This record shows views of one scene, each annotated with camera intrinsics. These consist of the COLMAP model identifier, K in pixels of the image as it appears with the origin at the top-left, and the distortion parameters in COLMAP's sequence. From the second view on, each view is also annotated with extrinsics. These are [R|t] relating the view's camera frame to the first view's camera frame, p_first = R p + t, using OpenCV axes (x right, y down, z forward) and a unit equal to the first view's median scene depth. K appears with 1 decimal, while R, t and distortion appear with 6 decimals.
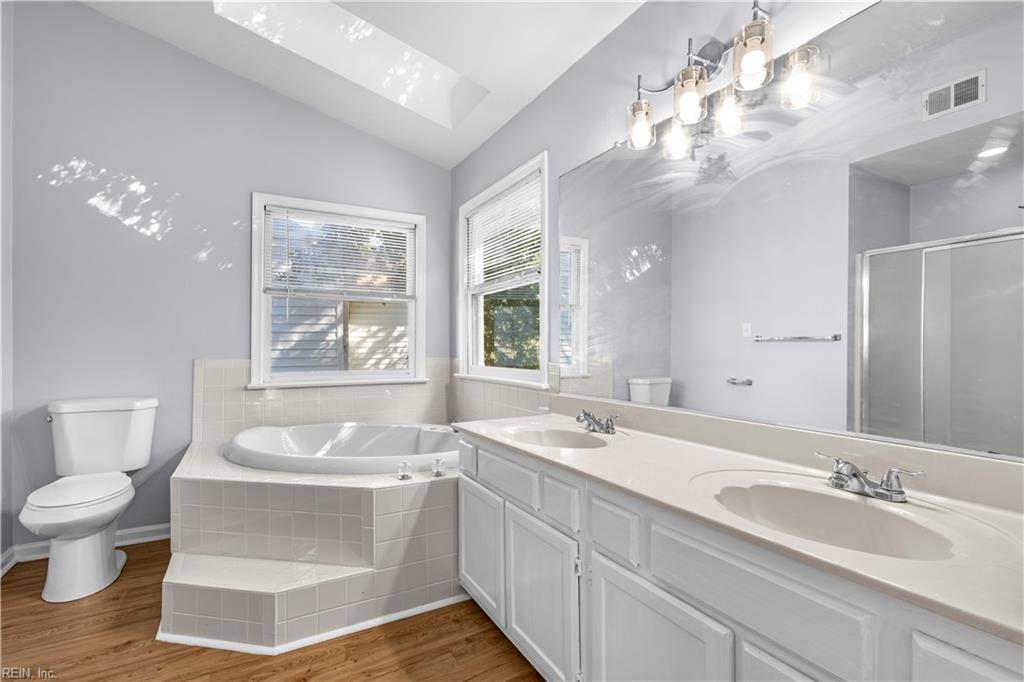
lens RADIAL K [[480.0, 0, 515.5], [0, 480.0, 342.4], [0, 0, 1]] dist [-0.001014, 0.000338]
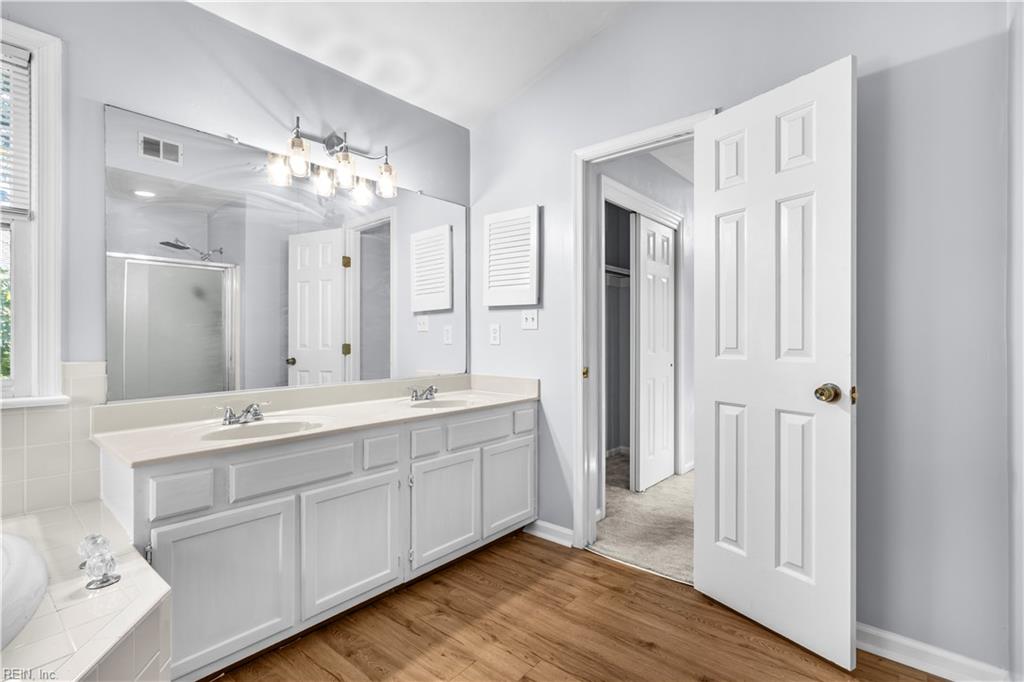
lens RADIAL K [[480.0, 0, 515.5], [0, 480.0, 342.4], [0, 0, 1]] dist [-0.001014, 0.000338]
pose [[-0.349136, -0.002990, 0.937067, -1.159591], [-0.001241, 0.999996, 0.002728, 0.014735], [-0.937071, -0.000210, -0.349138, 0.973483]]
